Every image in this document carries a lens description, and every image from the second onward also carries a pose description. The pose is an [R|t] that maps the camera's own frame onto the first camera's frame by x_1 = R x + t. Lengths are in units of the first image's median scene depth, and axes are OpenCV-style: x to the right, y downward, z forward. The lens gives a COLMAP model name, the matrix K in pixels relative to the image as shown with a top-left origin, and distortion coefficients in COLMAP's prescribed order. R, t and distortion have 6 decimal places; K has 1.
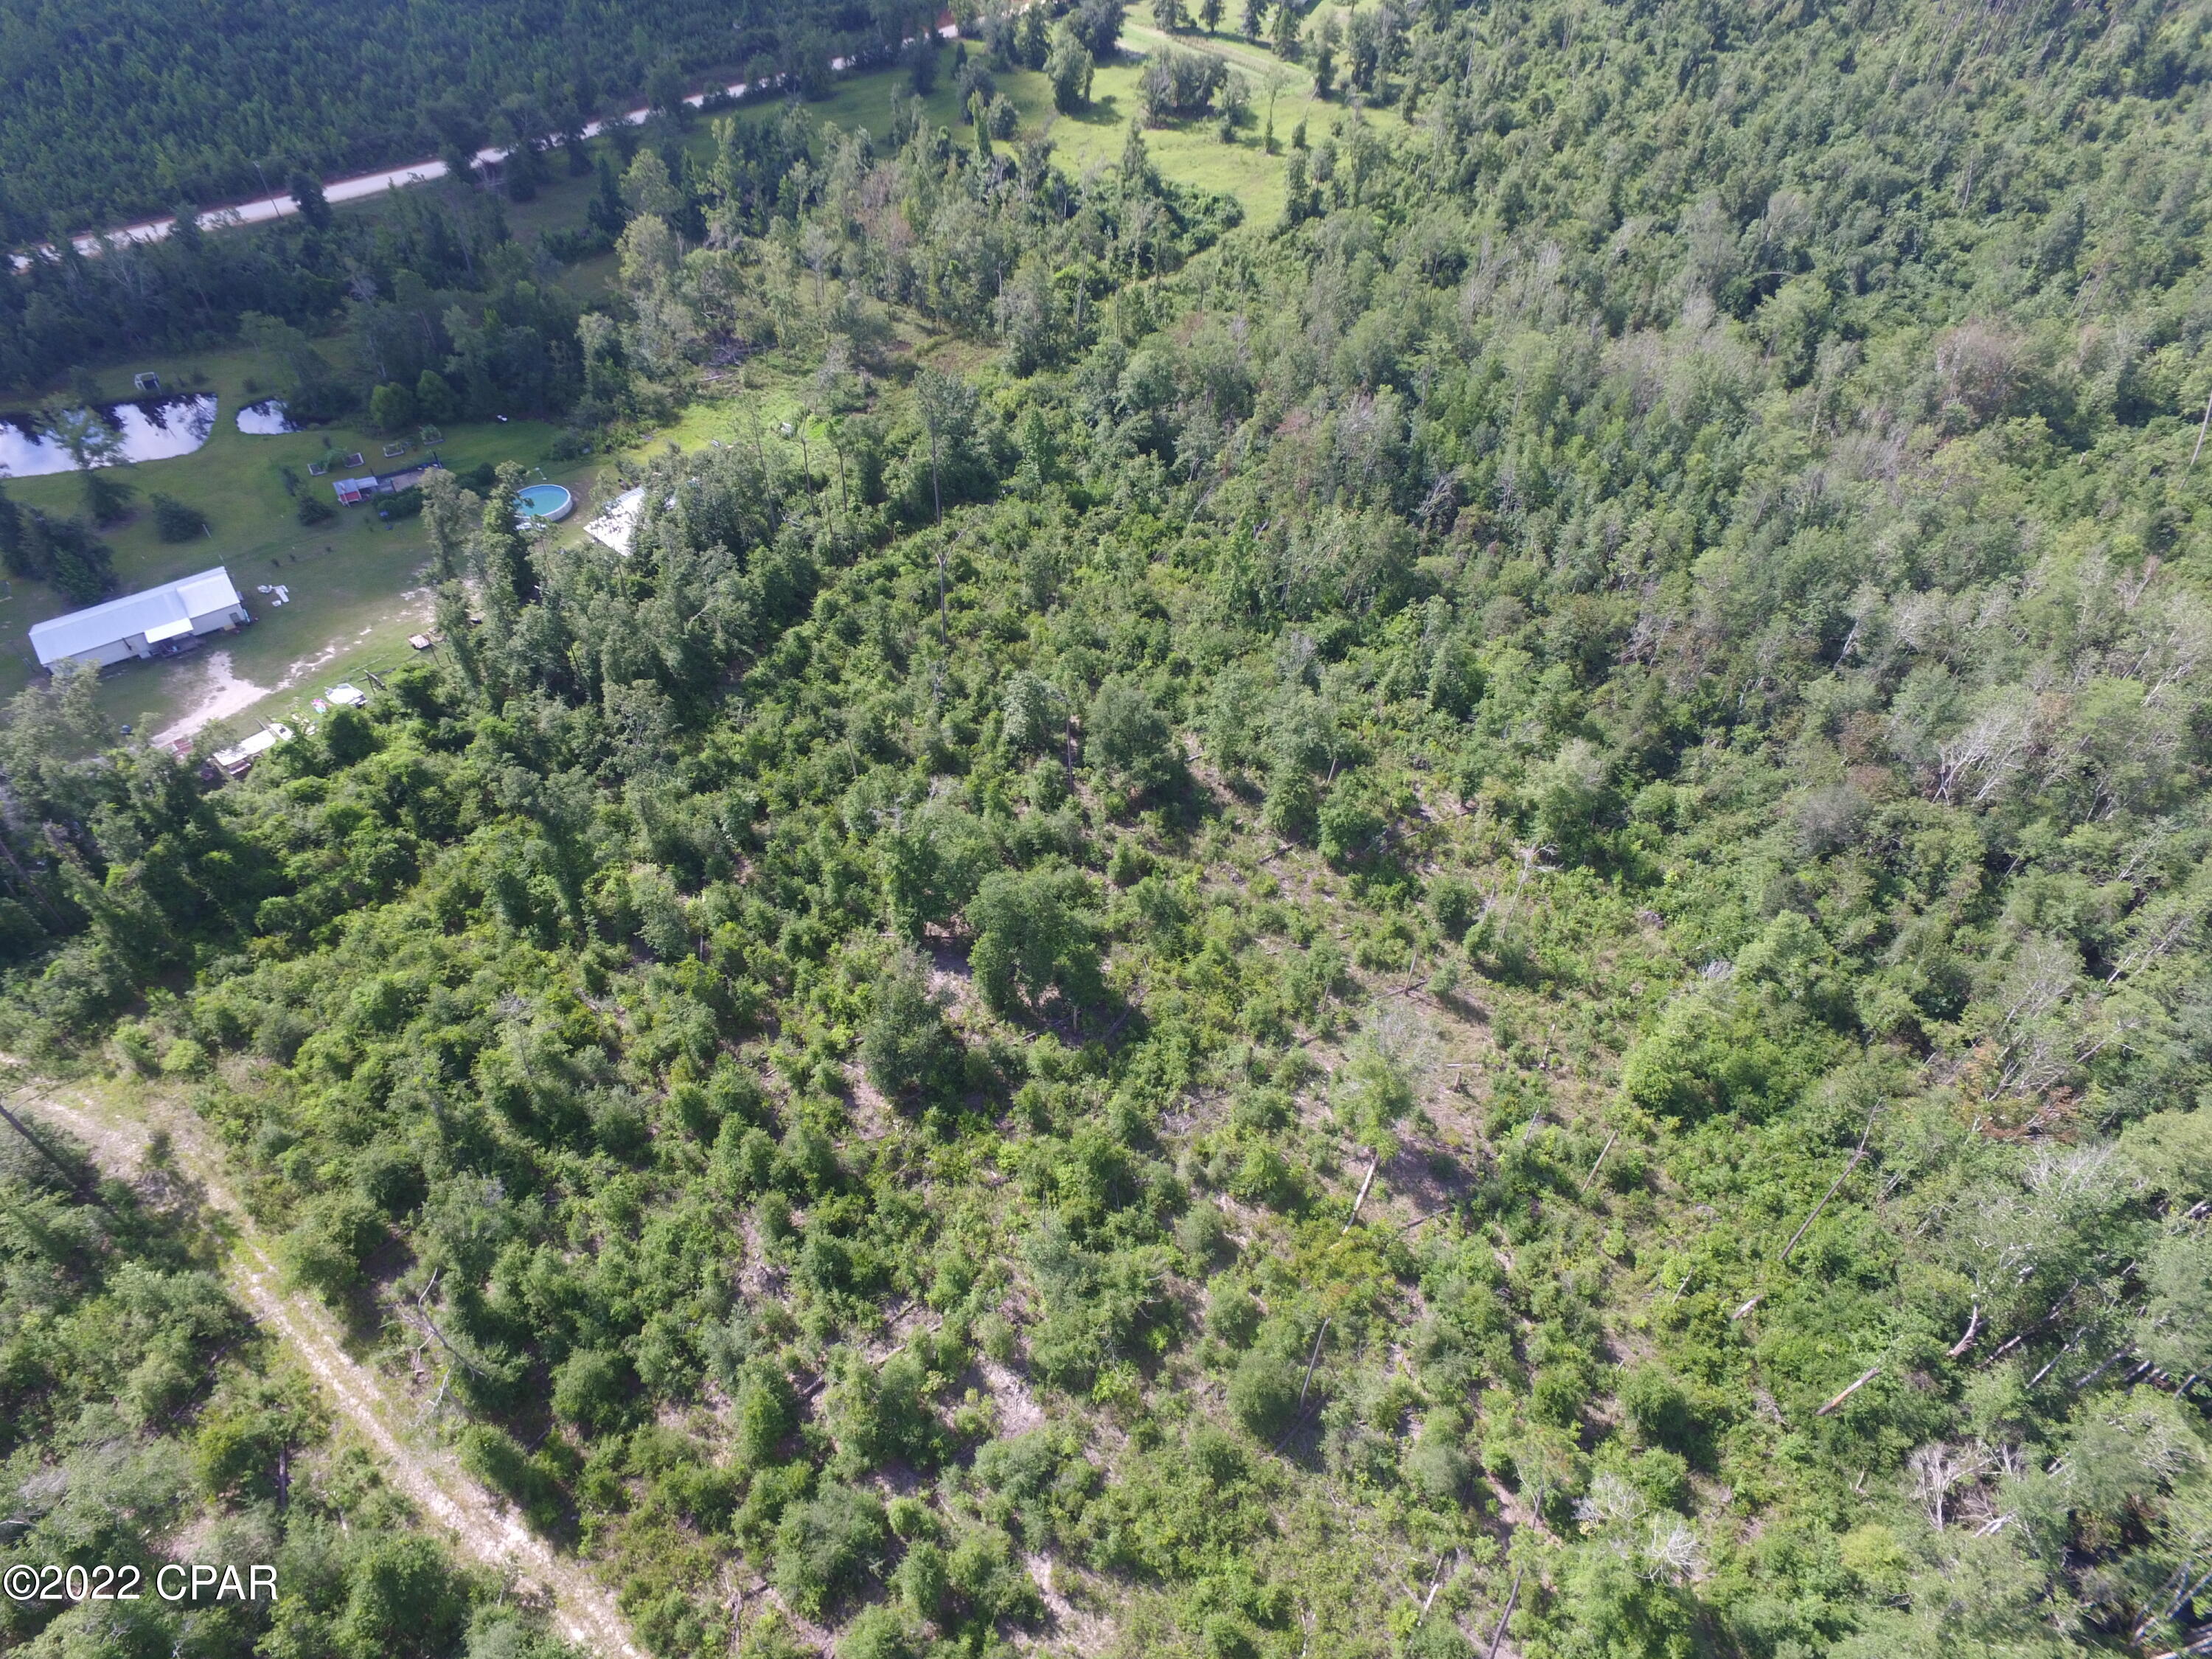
lens RADIAL K [[1288.0, 0, 1081.6], [0, 1288.0, 832.1], [0, 0, 1]] dist [-0.009220, 0.014752]
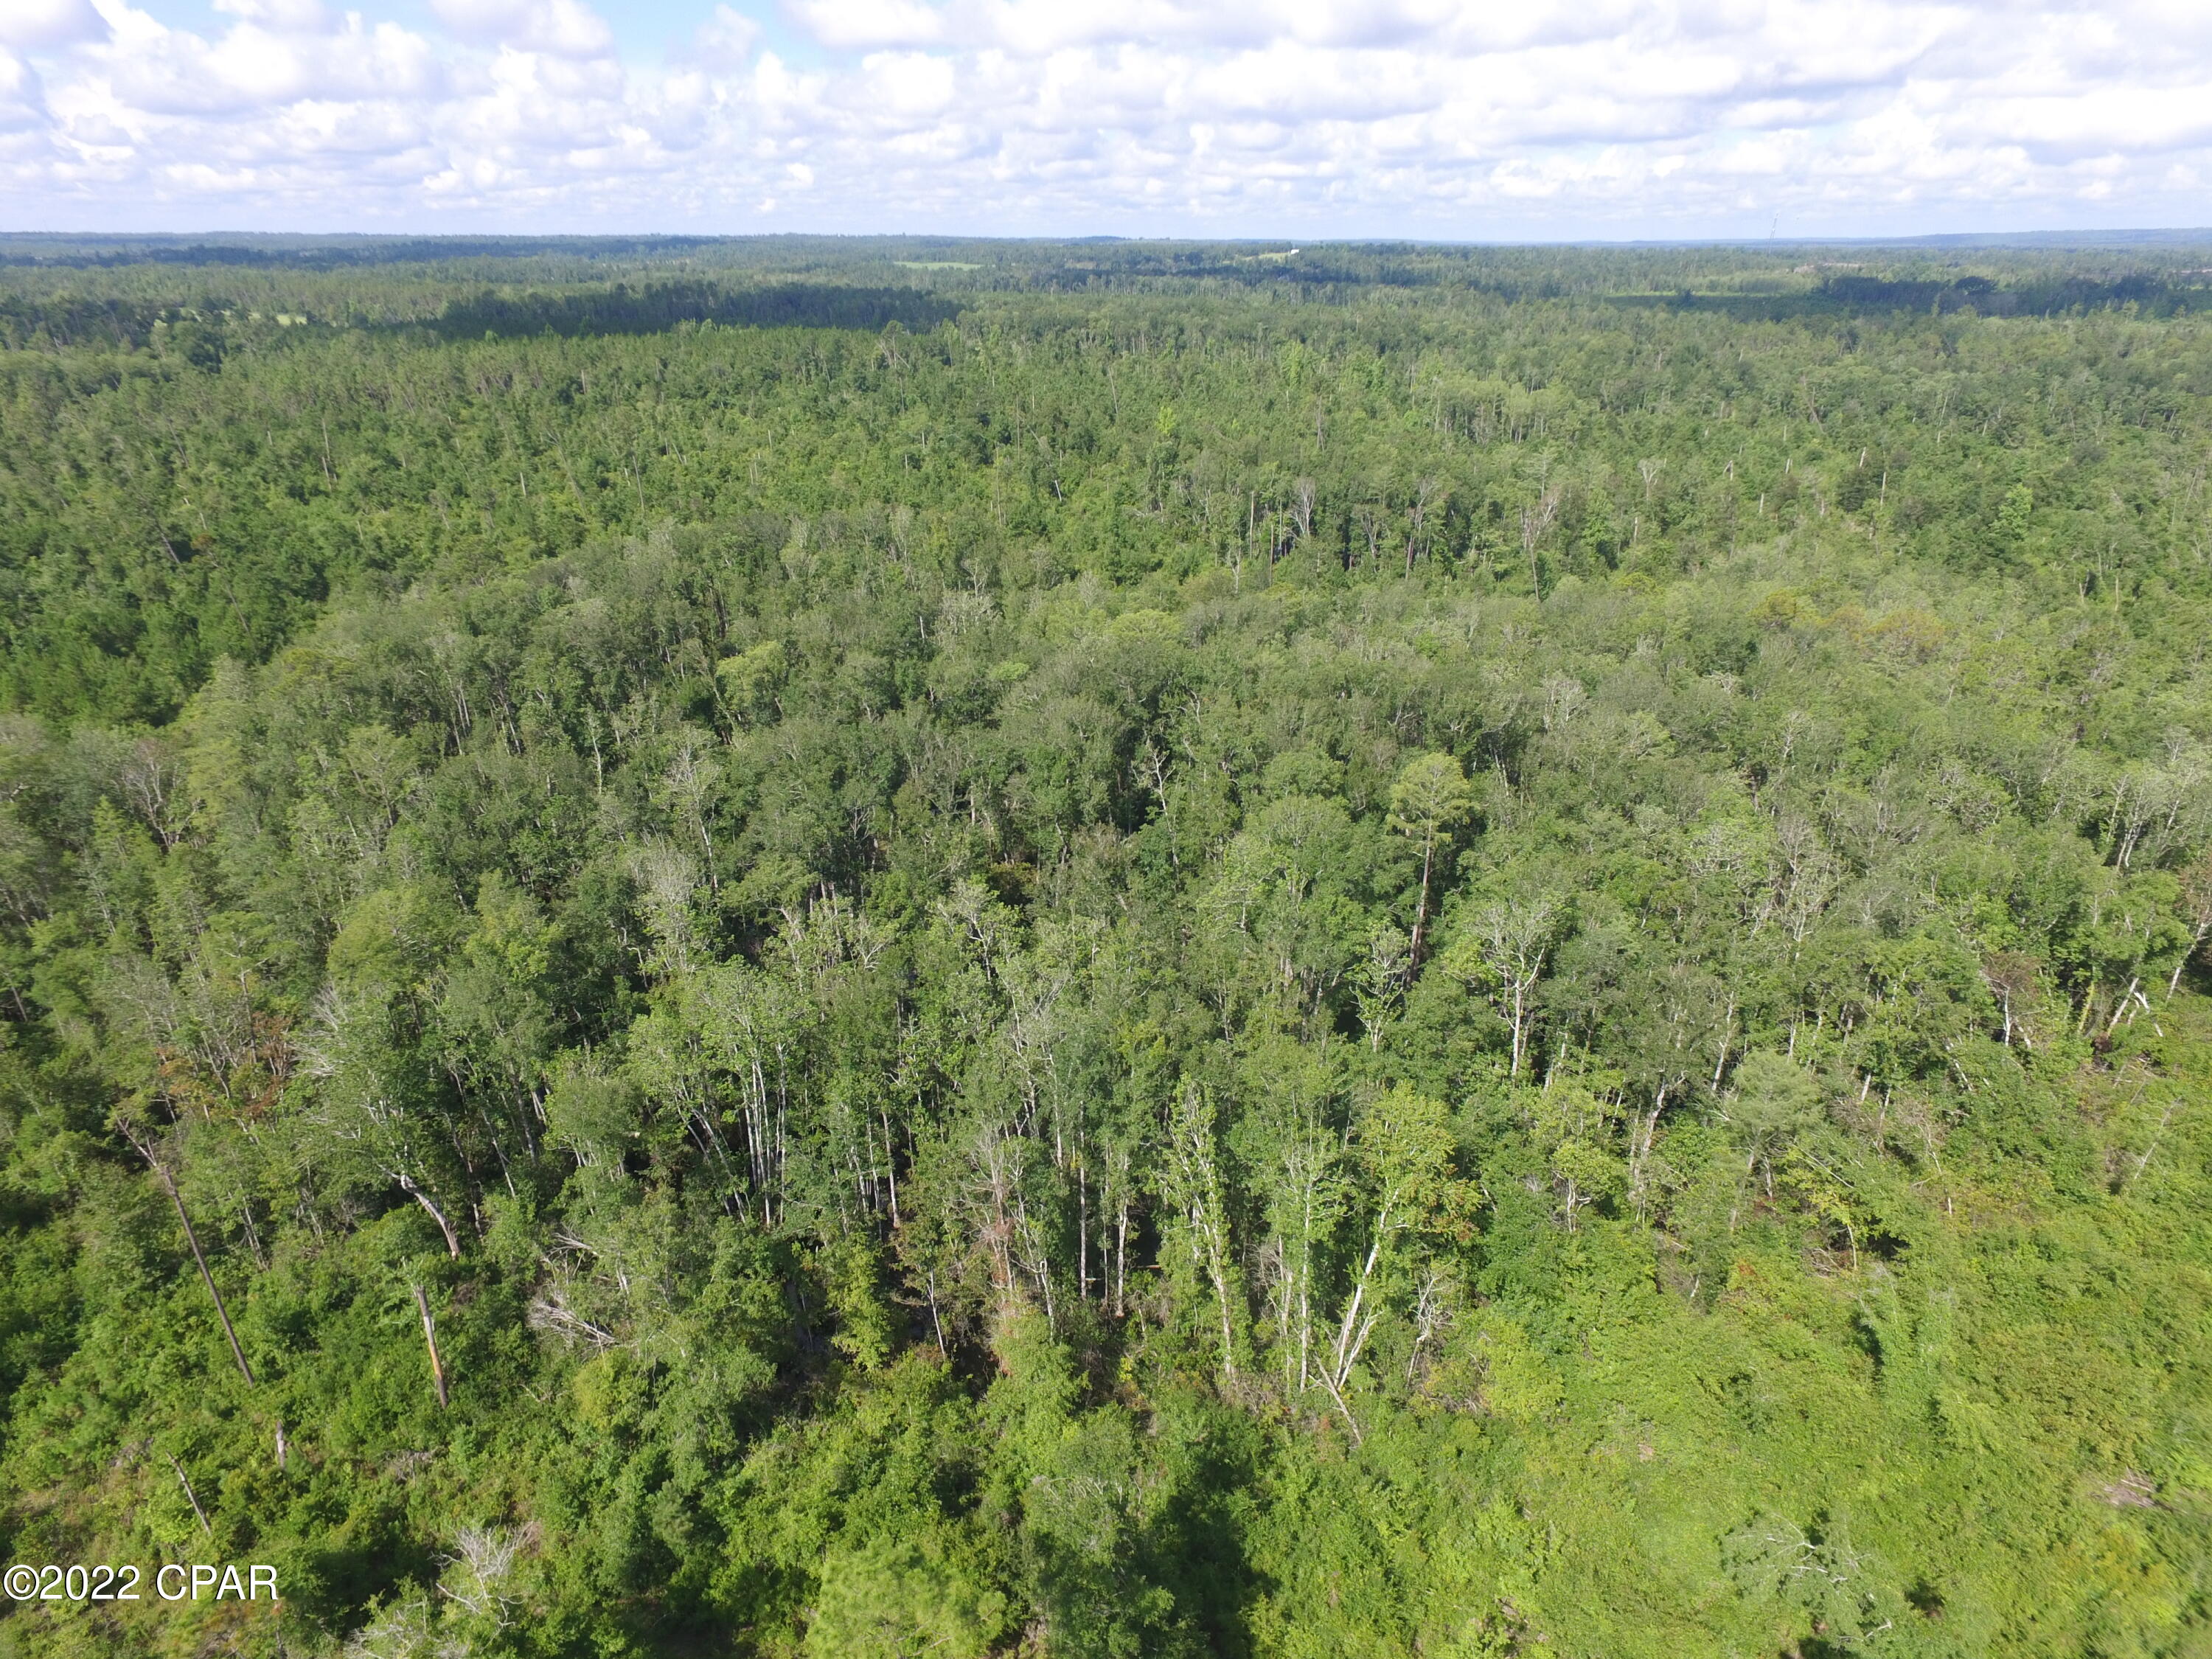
lens RADIAL K [[1288.0, 0, 1100.5], [0, 1288.0, 850.1], [0, 0, 1]] dist [-0.009220, 0.014752]
pose [[-0.009220, -0.402122, 0.915540, -0.007350], [0.723080, 0.629739, 0.283874, 0.301996], [-0.690703, 0.664625, 0.284960, 0.277243]]
